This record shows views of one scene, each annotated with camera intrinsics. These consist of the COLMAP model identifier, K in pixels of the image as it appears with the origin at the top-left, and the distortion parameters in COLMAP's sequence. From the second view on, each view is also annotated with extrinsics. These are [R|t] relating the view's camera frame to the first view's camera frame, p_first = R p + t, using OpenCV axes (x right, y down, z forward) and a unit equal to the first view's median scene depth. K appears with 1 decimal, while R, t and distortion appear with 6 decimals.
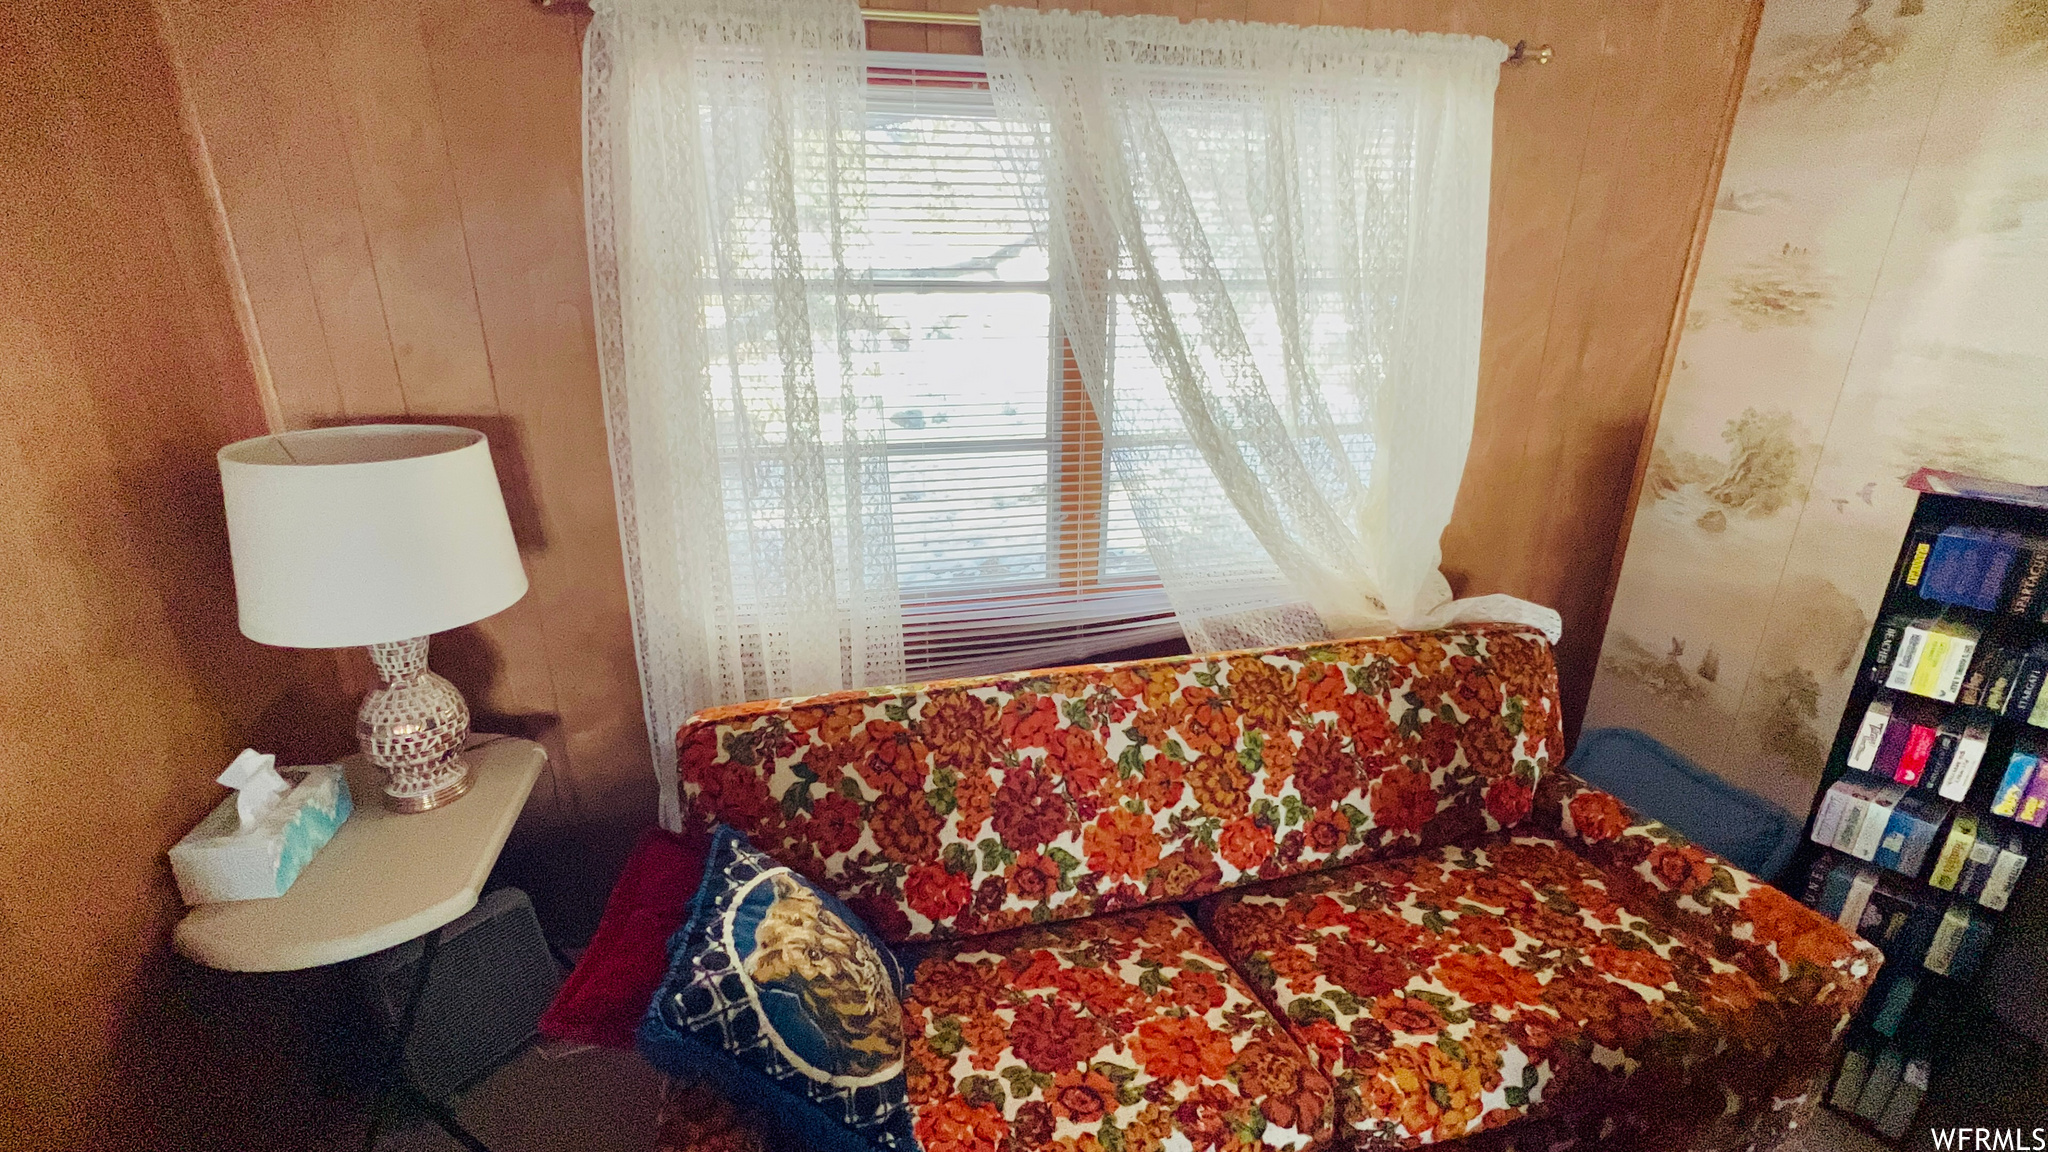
lens RADIAL K [[897.0, 0, 1019.5], [0, 897.0, 580.3], [0, 0, 1]] dist [0.000322, -0.000258]
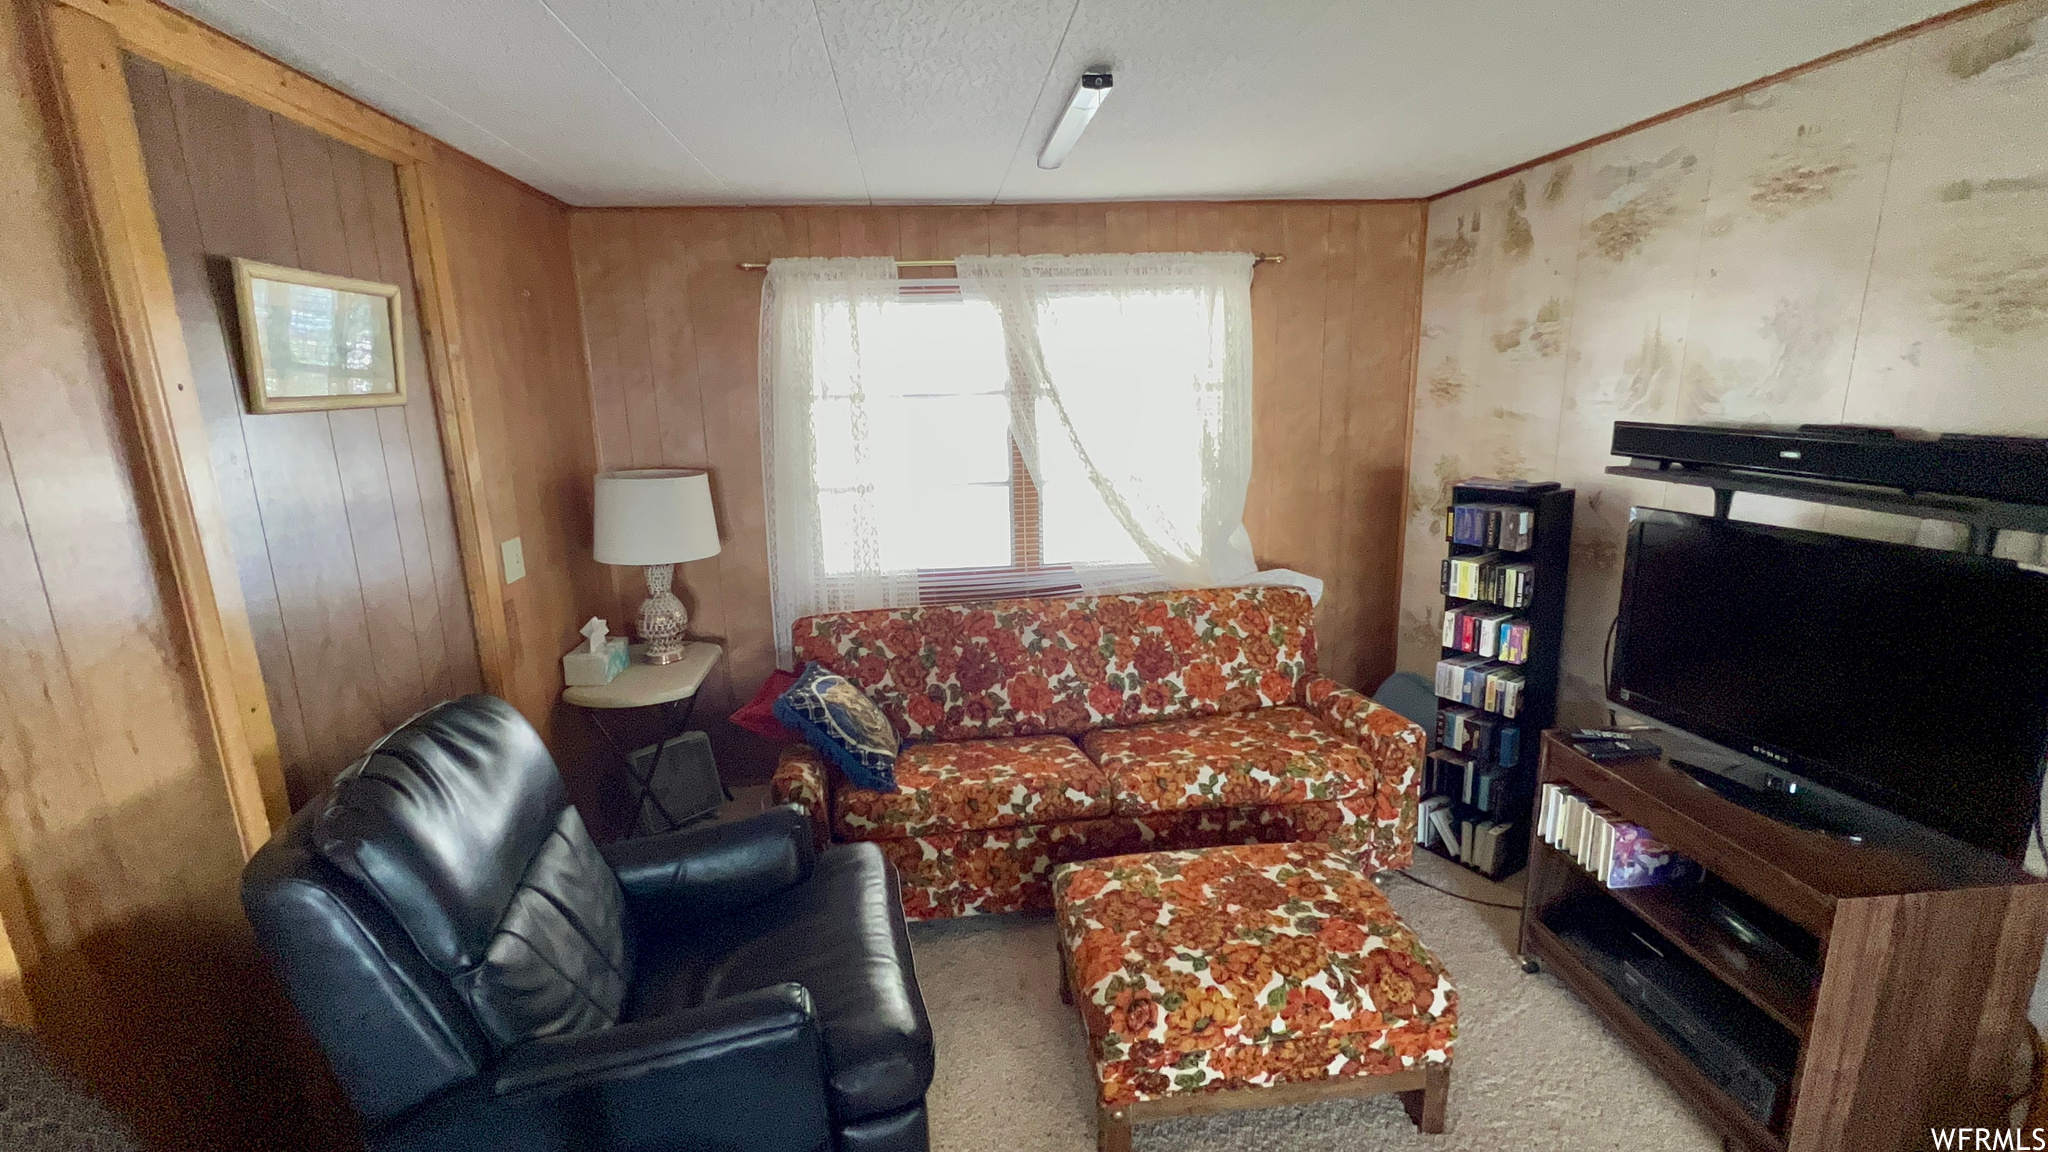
lens RADIAL K [[897.0, 0, 1019.5], [0, 897.0, 580.3], [0, 0, 1]] dist [0.000322, -0.000258]
pose [[0.993714, -0.006192, -0.111777, 0.303852], [-0.007881, 0.992122, -0.125025, 0.303738], [0.111670, 0.125120, 0.985837, -0.816588]]
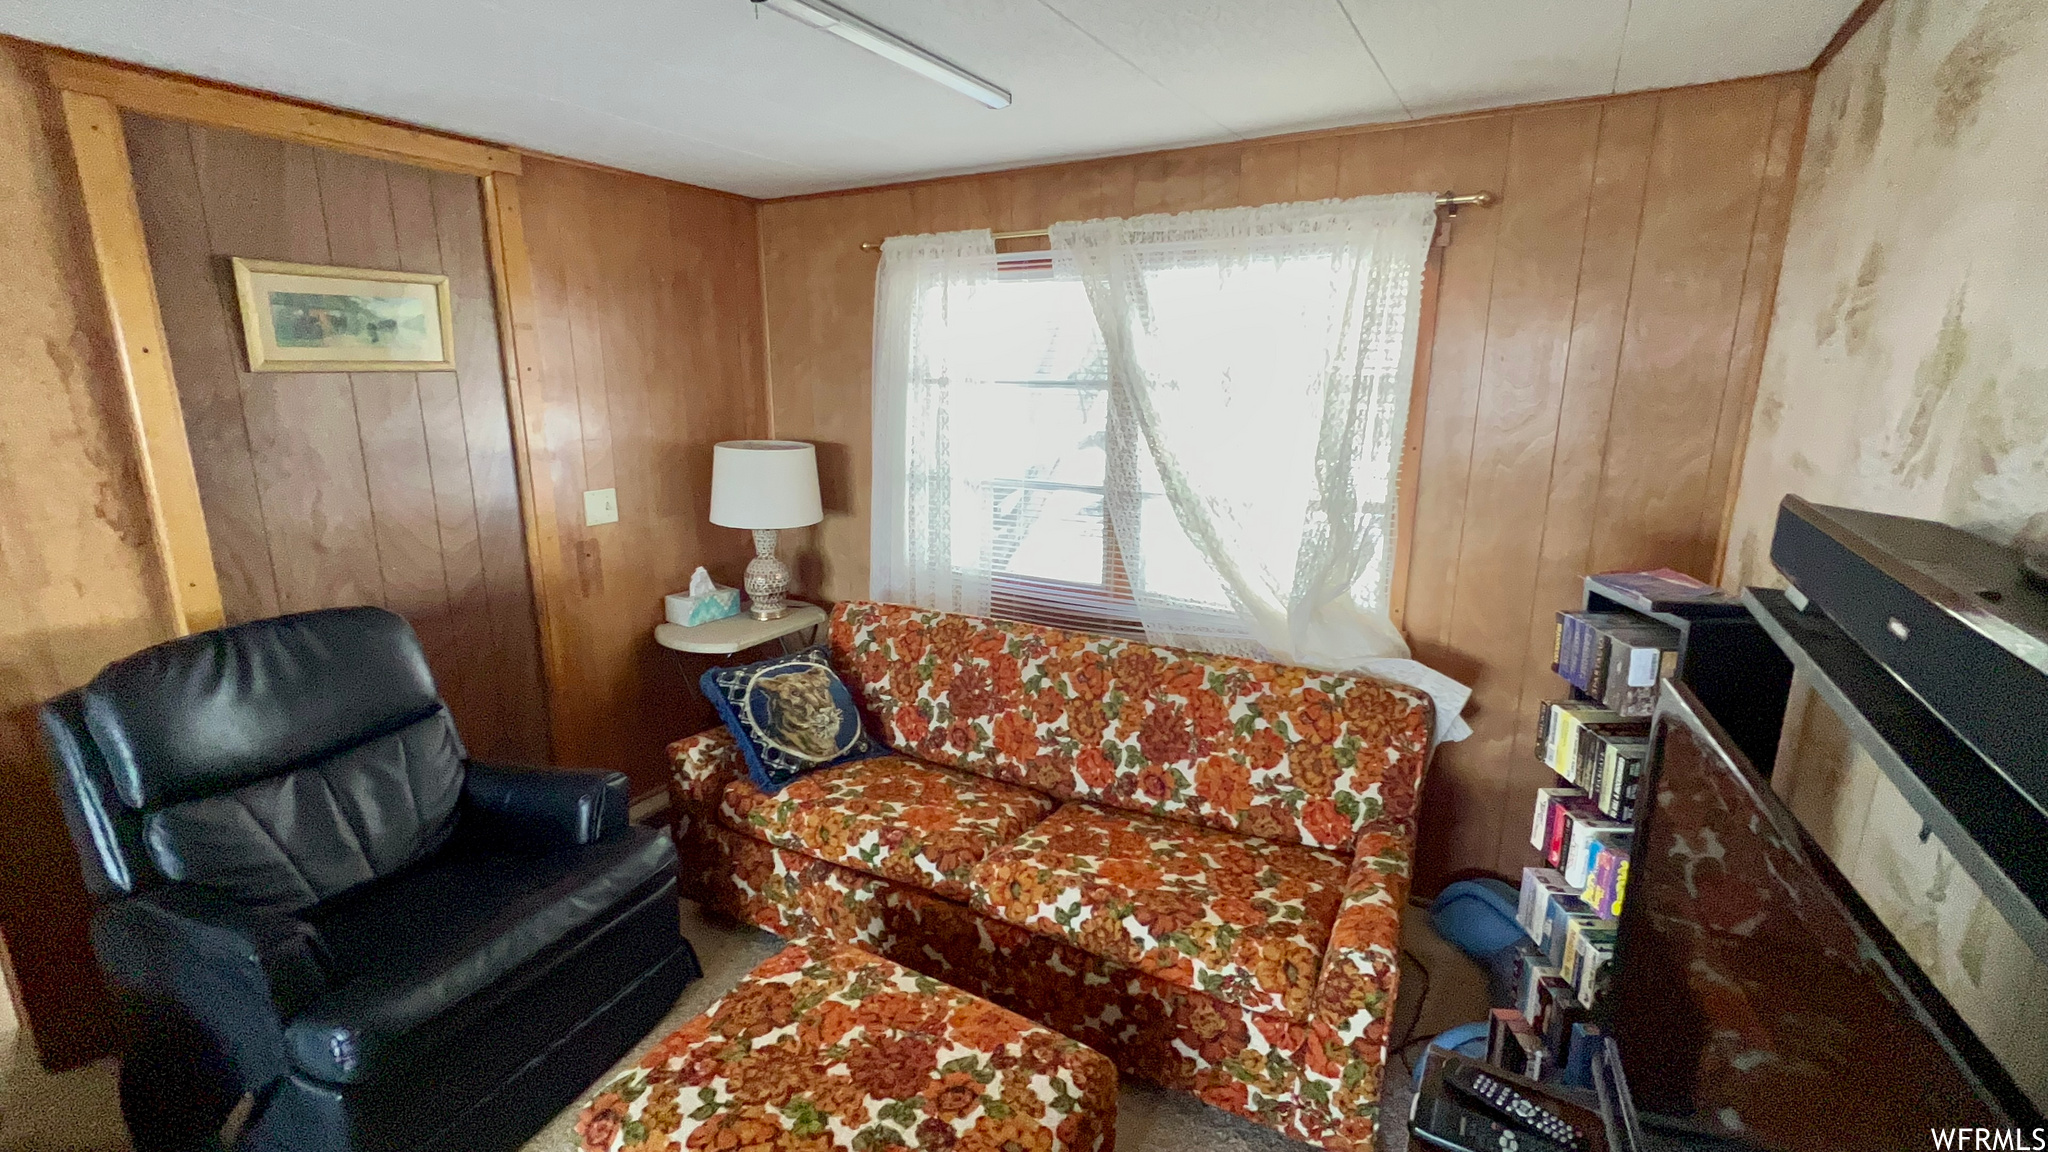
lens RADIAL K [[897.0, 0, 1019.5], [0, 897.0, 580.3], [0, 0, 1]] dist [0.000322, -0.000258]
pose [[0.732141, 0.156612, -0.662905, 1.124648], [-0.235124, 0.971497, -0.030165, 0.083416], [0.639286, 0.177950, 0.748096, -0.190903]]
